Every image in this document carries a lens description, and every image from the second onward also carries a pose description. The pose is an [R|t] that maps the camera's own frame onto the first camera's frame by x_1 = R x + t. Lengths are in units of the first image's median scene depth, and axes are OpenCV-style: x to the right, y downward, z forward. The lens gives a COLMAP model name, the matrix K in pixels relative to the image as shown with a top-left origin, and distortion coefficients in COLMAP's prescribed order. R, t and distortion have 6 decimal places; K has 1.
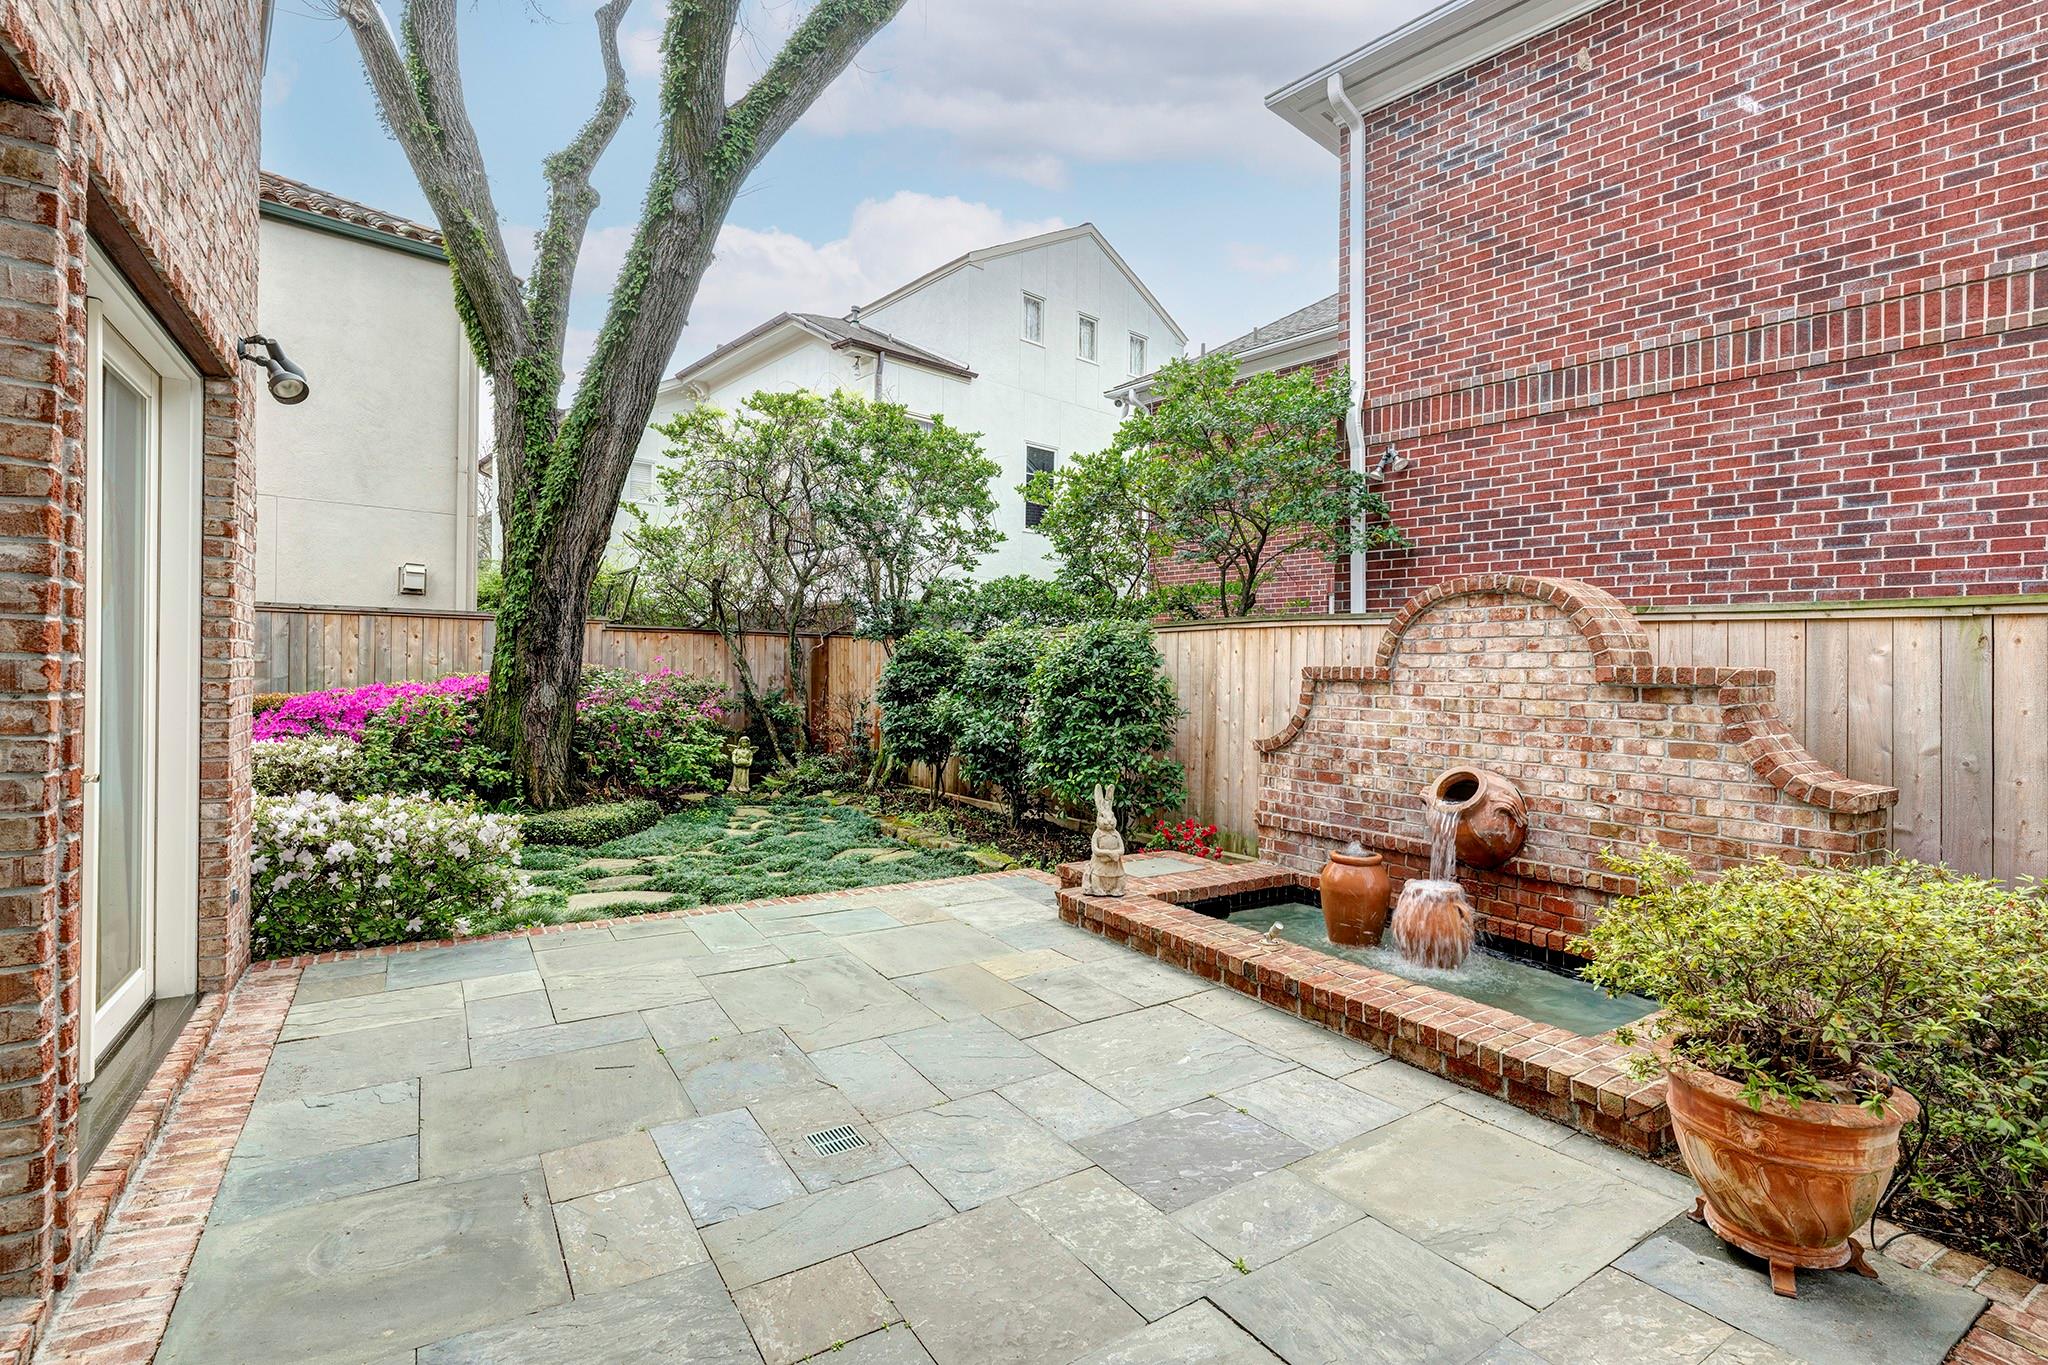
lens RADIAL K [[931.3, 0, 1027.8], [0, 931.3, 671.9], [0, 0, 1]] dist [-0.003669, -0.000140]
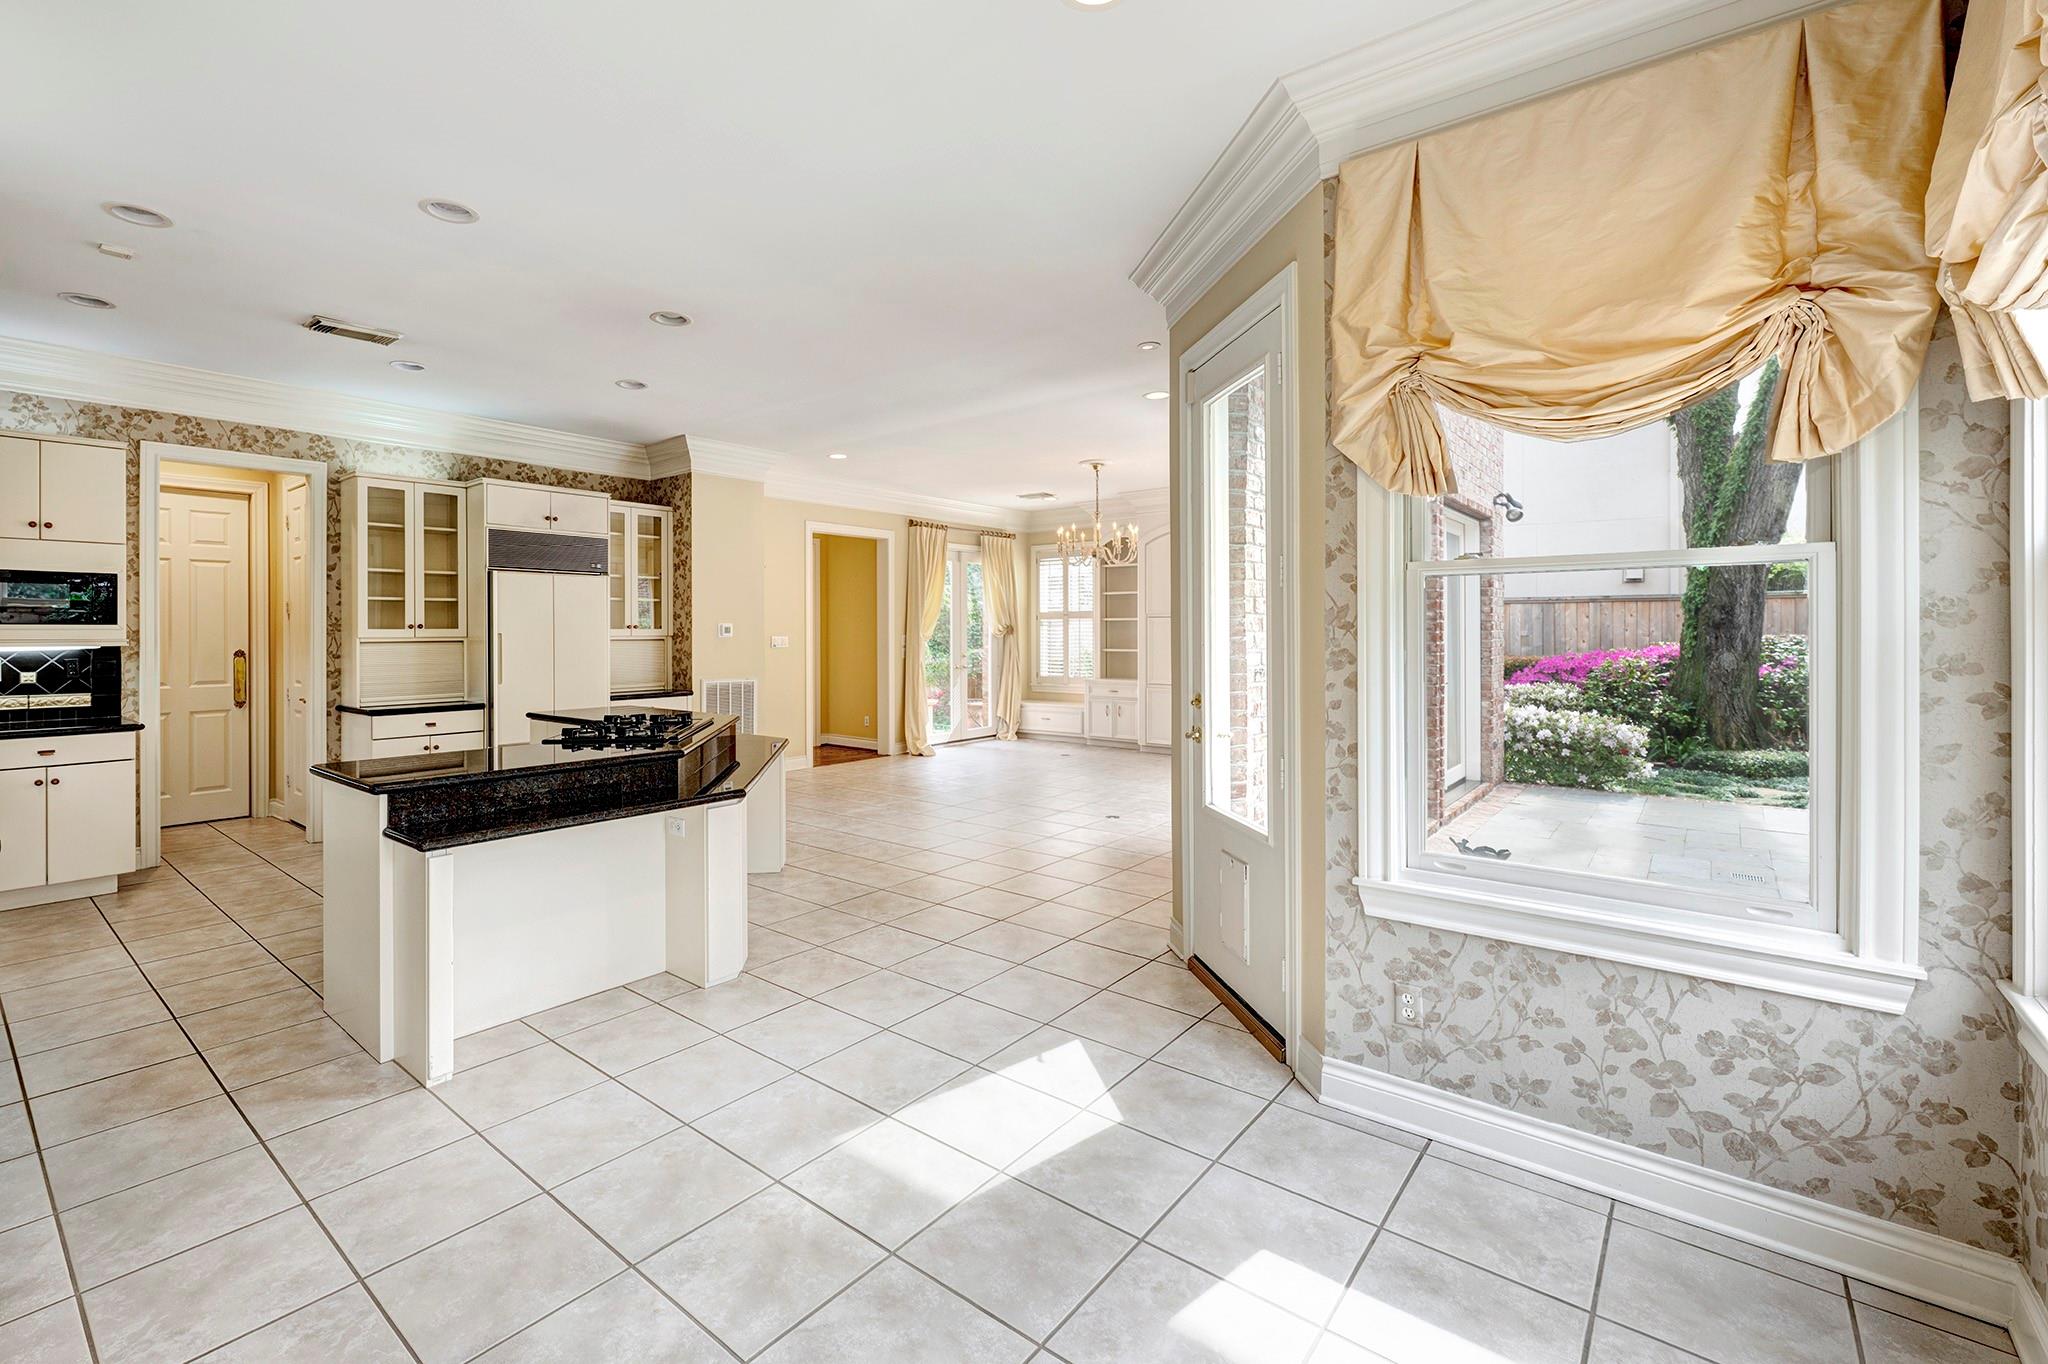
lens RADIAL K [[879.0, 0, 964.9], [0, 879.0, 633.2], [0, 0, 1]] dist [0.000720, -0.000309]
pose [[0.287340, -0.011995, -0.957754, 0.352031], [0.006426, 0.999923, -0.010595, -0.006081], [0.957807, -0.003110, 0.287395, -0.362034]]
